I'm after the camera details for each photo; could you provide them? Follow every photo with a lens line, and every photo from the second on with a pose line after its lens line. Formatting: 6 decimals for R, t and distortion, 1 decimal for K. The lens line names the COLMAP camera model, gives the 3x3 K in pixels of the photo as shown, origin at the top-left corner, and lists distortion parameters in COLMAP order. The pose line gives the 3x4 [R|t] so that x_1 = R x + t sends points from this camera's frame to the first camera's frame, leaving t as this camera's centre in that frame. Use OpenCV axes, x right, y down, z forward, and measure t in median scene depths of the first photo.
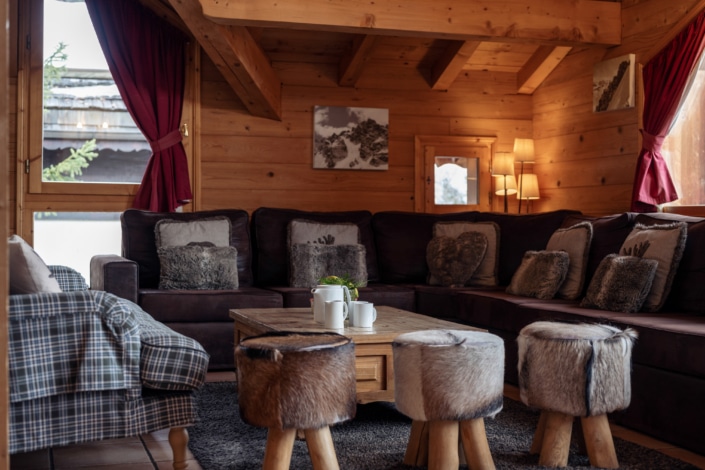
lens RADIAL K [[1026.9, 0, 352.5], [0, 1026.9, 235.0], [0, 0, 1]] dist [-0.014151, 0.029198]
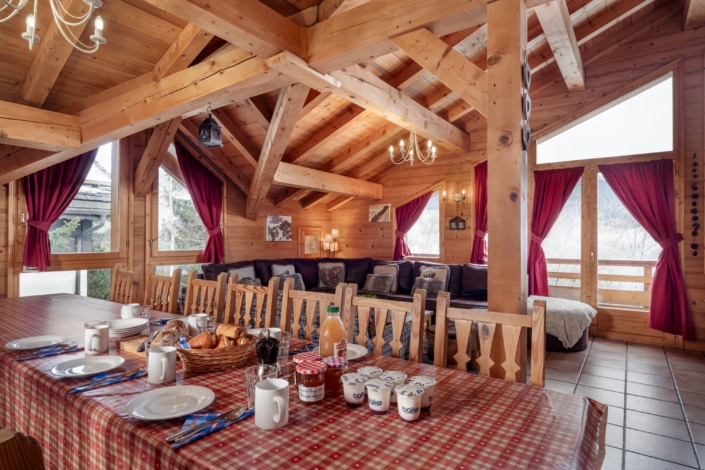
lens RADIAL K [[381.2, 0, 352.5], [0, 381.2, 235.0], [0, 0, 1]] dist [-0.021210, 0.000078]
pose [[0.807385, 0.006469, 0.589990, -0.549932], [0.006439, 0.999784, -0.019775, -0.082666], [-0.589990, 0.019765, 0.807168, 0.237996]]
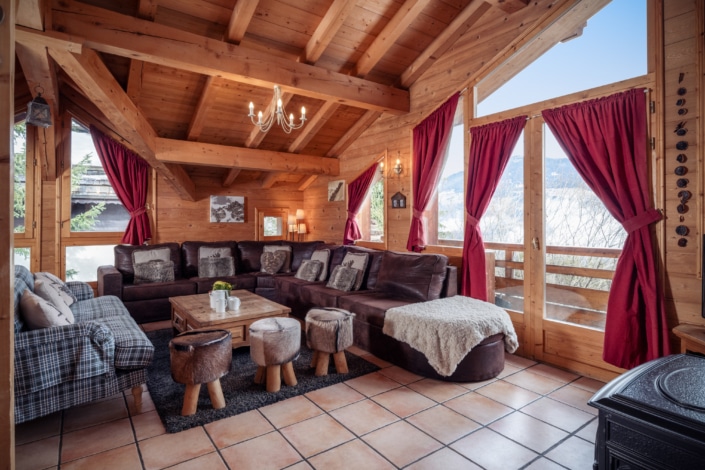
lens RADIAL K [[381.9, 0, 352.0], [0, 381.9, 222.4], [0, 0, 1]] dist [-0.000192, -0.001289]
pose [[0.950203, -0.002655, 0.311622, -0.003805], [0.005491, 0.999951, -0.008225, -0.077283], [-0.311585, 0.009526, 0.950171, 0.114991]]
